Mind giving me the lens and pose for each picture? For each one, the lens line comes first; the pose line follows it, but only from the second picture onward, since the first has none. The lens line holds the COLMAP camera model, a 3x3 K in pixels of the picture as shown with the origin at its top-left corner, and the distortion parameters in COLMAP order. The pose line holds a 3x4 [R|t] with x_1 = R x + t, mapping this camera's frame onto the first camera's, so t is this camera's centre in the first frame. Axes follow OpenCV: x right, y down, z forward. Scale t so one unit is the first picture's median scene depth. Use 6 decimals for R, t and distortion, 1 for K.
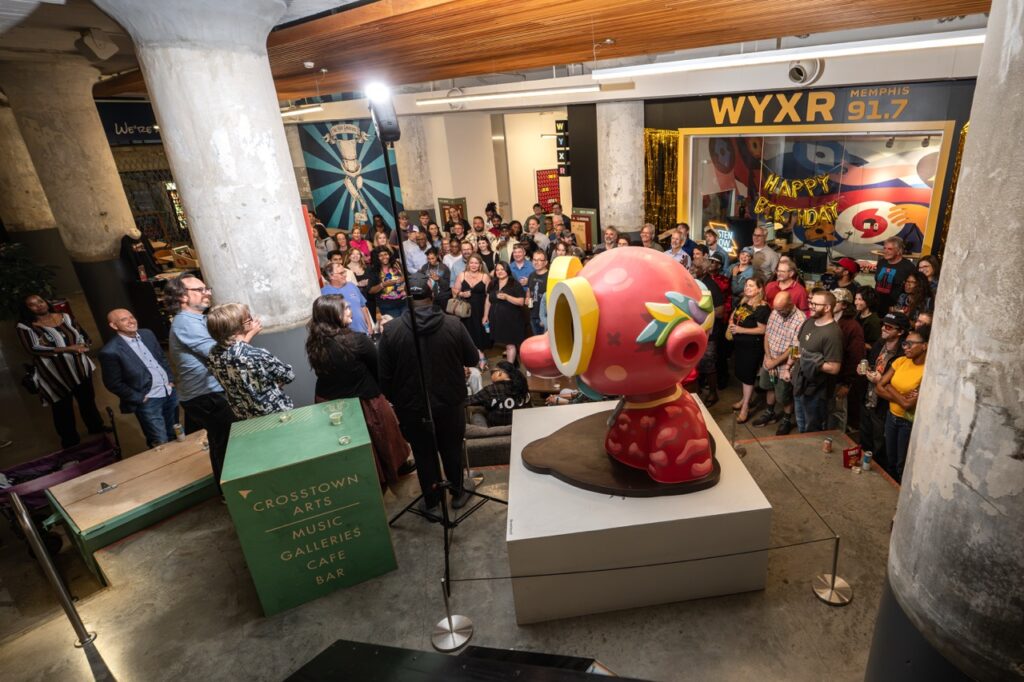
lens RADIAL K [[536.1, 0, 617.3], [0, 536.1, 337.3], [0, 0, 1]] dist [-0.010049, 0.000252]
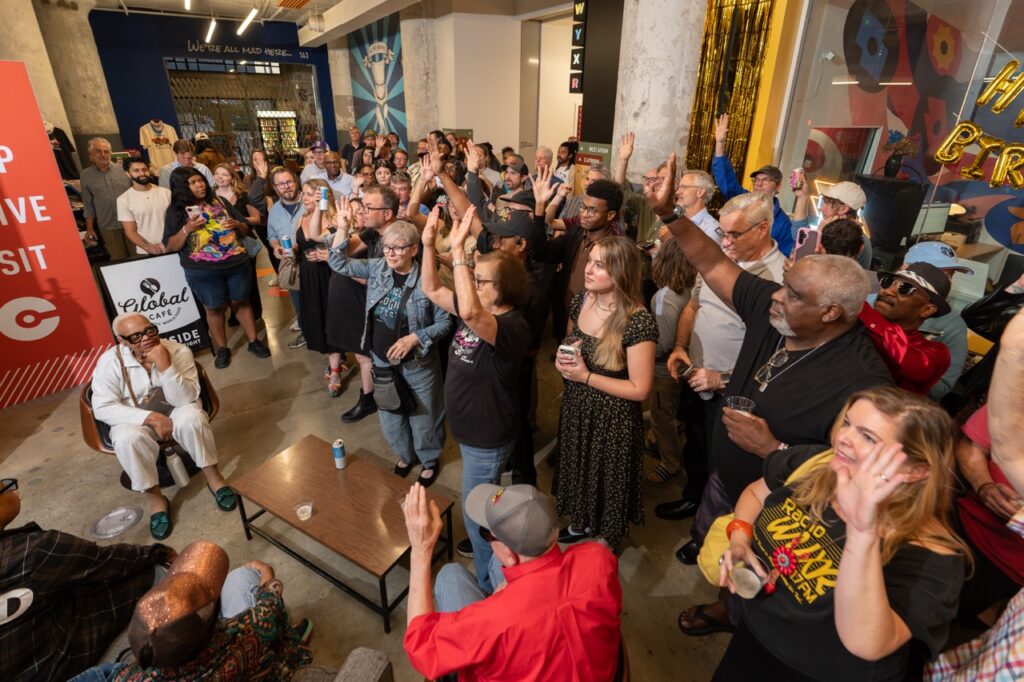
lens RADIAL K [[496.2, 0, 519.4], [0, 496.2, 314.2], [0, 0, 1]] dist [-0.003550, 0.000112]
pose [[0.925968, 0.179430, -0.332247, 0.085289], [-0.168565, 0.983770, 0.061497, -0.066088], [0.337889, -0.000939, 0.941185, 0.431652]]
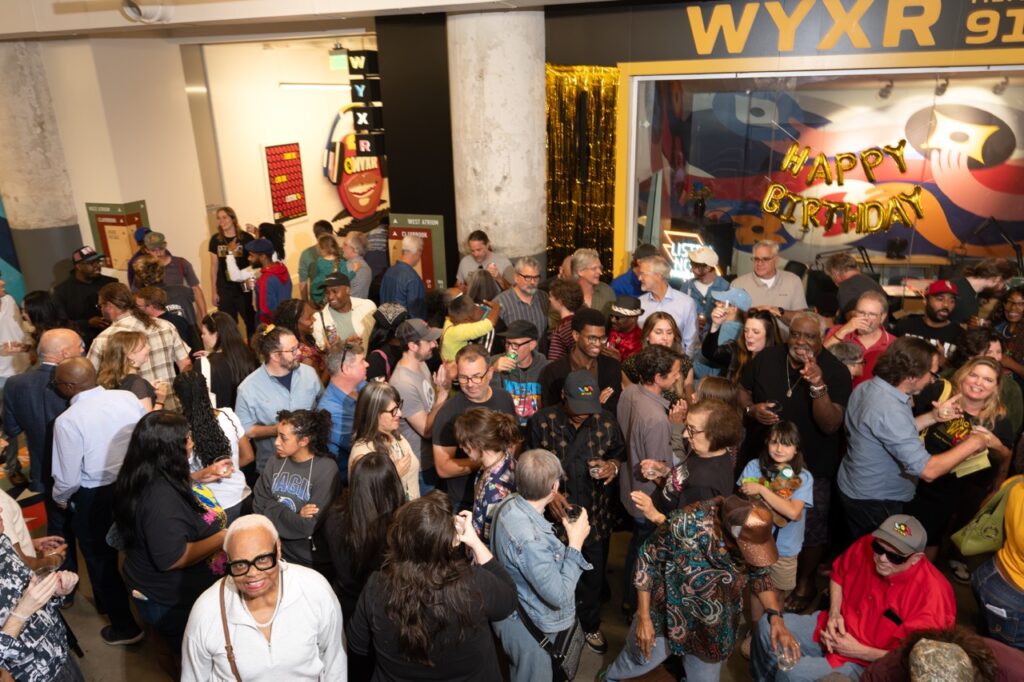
lens RADIAL K [[711.5, 0, 504.4], [0, 711.5, 336.4], [0, 0, 1]] dist [0.002306, -0.003655]
pose [[0.958660, -0.094445, 0.268425, -0.182637], [0.103368, 0.994456, -0.019271, -0.098516], [-0.265116, 0.046221, 0.963108, 0.302846]]
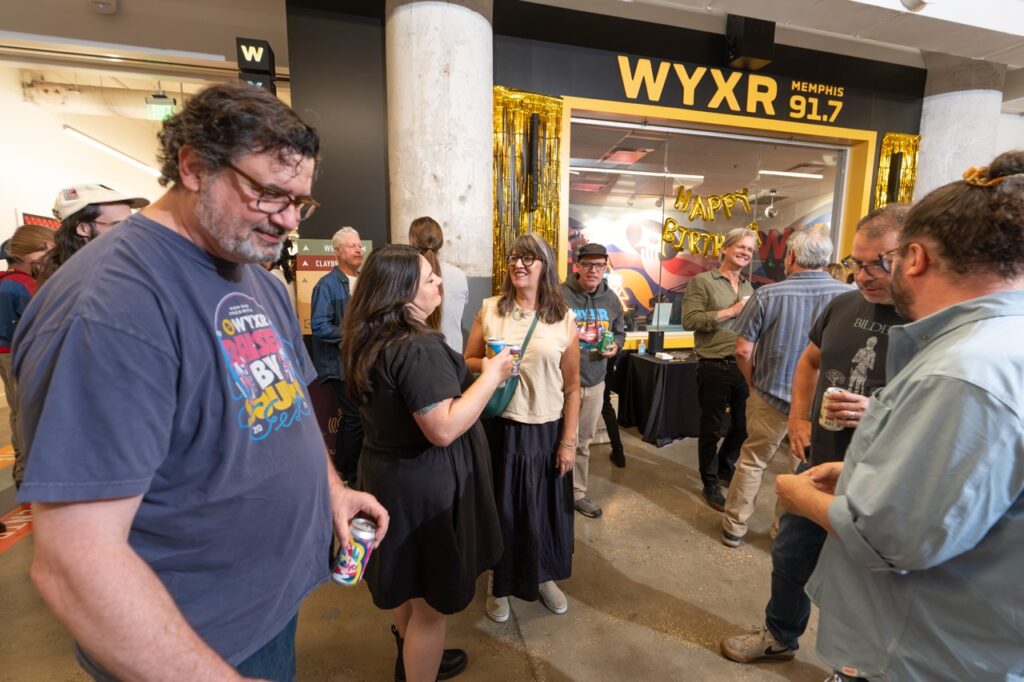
lens RADIAL K [[465.5, 0, 513.2], [0, 465.5, 340.3], [0, 0, 1]] dist [-0.006505, 0.001082]
pose [[0.635771, -0.075355, 0.768190, -0.278389], [0.252232, 0.960869, -0.114497, -0.078102], [-0.729503, 0.266556, 0.629900, 0.677556]]
